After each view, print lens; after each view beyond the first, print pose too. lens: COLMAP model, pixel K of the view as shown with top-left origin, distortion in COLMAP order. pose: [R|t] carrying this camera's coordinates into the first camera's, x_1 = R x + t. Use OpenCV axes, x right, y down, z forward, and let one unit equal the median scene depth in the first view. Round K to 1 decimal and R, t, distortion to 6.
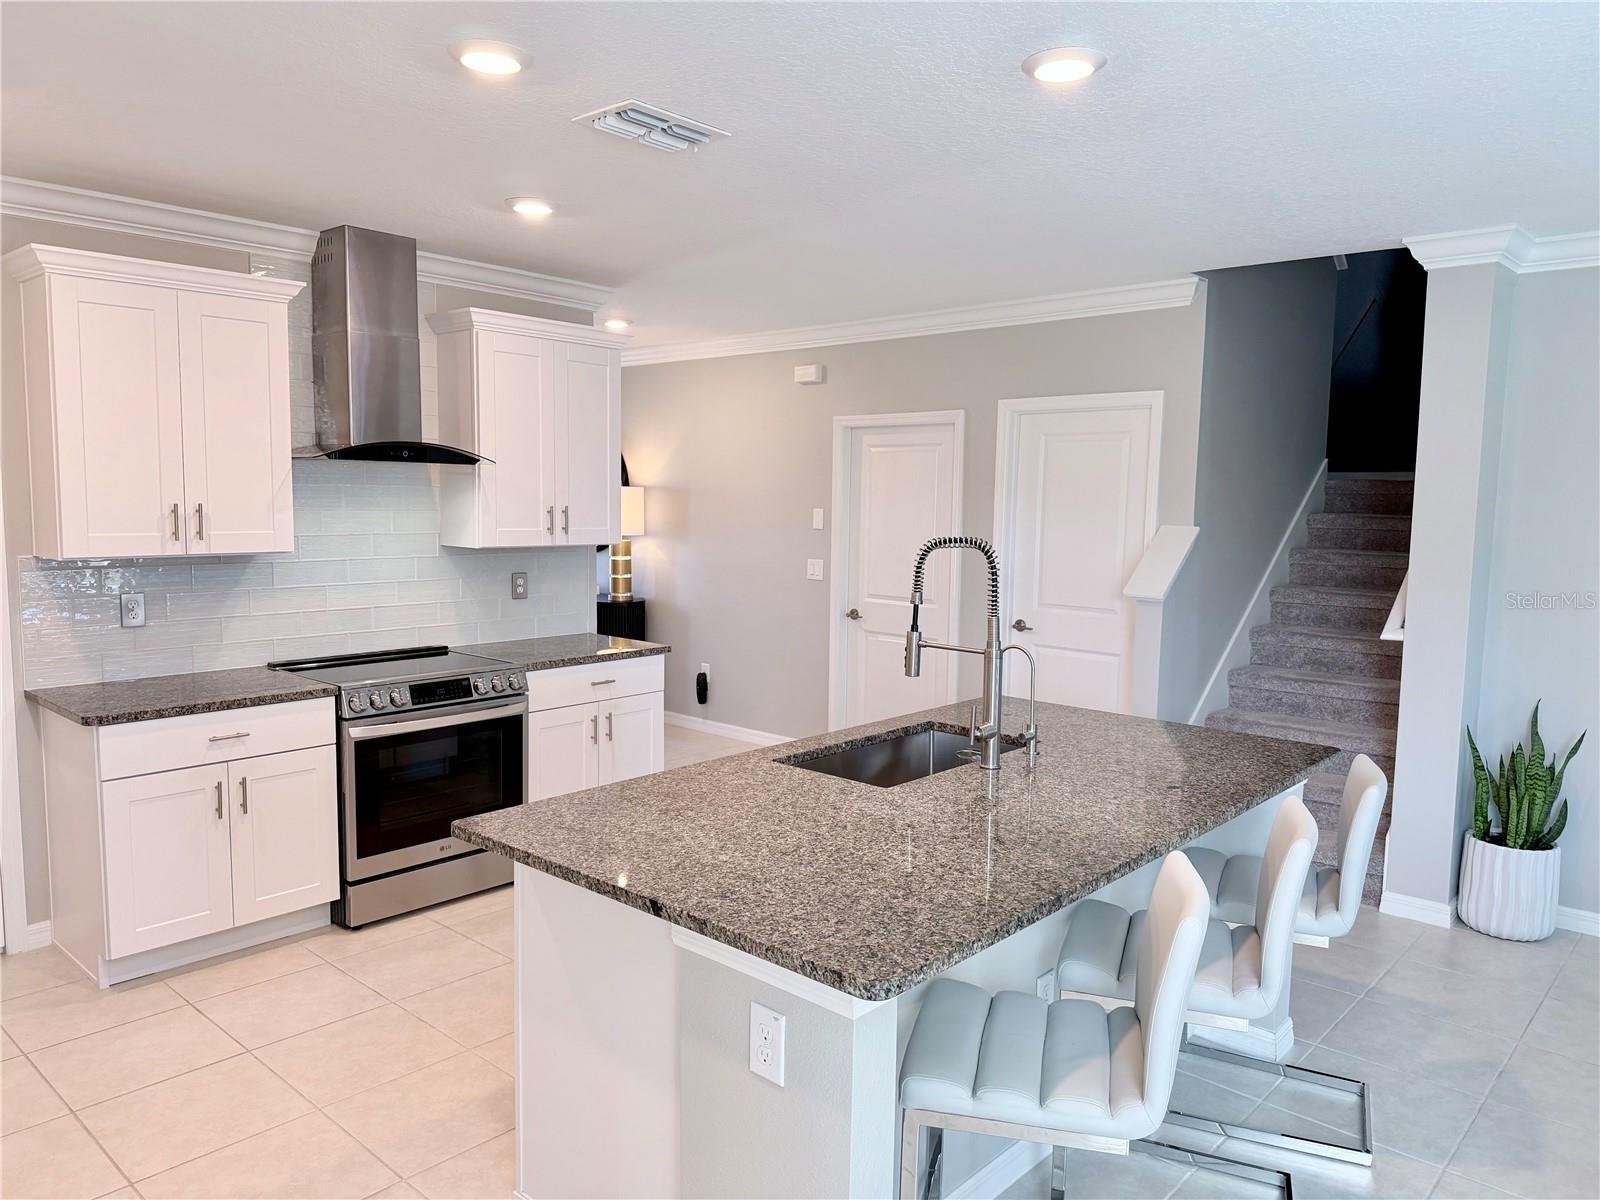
lens RADIAL K [[1110.8, 0, 796.2], [0, 1110.8, 602.5], [0, 0, 1]] dist [0.163920, -0.250983]
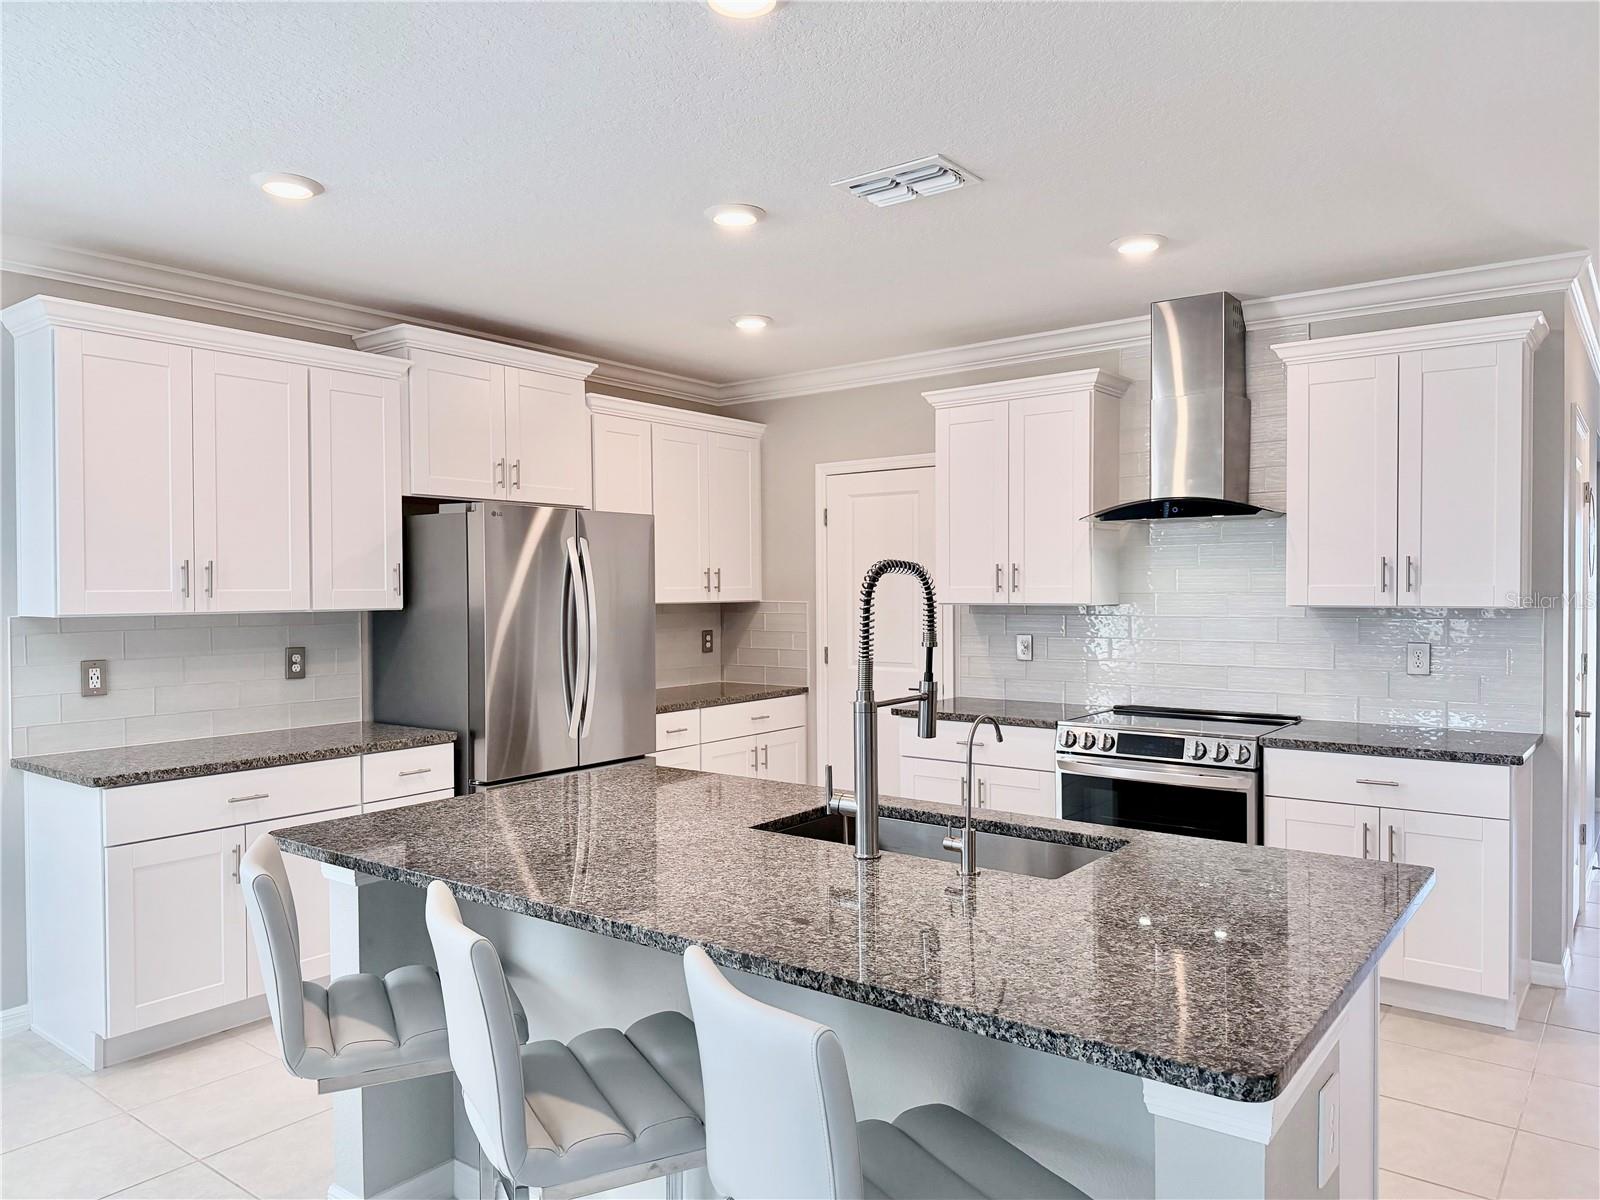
lens RADIAL K [[1110.8, 0, 796.2], [0, 1110.8, 602.5], [0, 0, 1]] dist [0.163920, -0.250983]
pose [[0.072606, -0.000830, -0.997360, 0.709421], [-0.089896, 0.995924, -0.007373, -0.012191], [0.993301, 0.090194, 0.072236, 0.664401]]
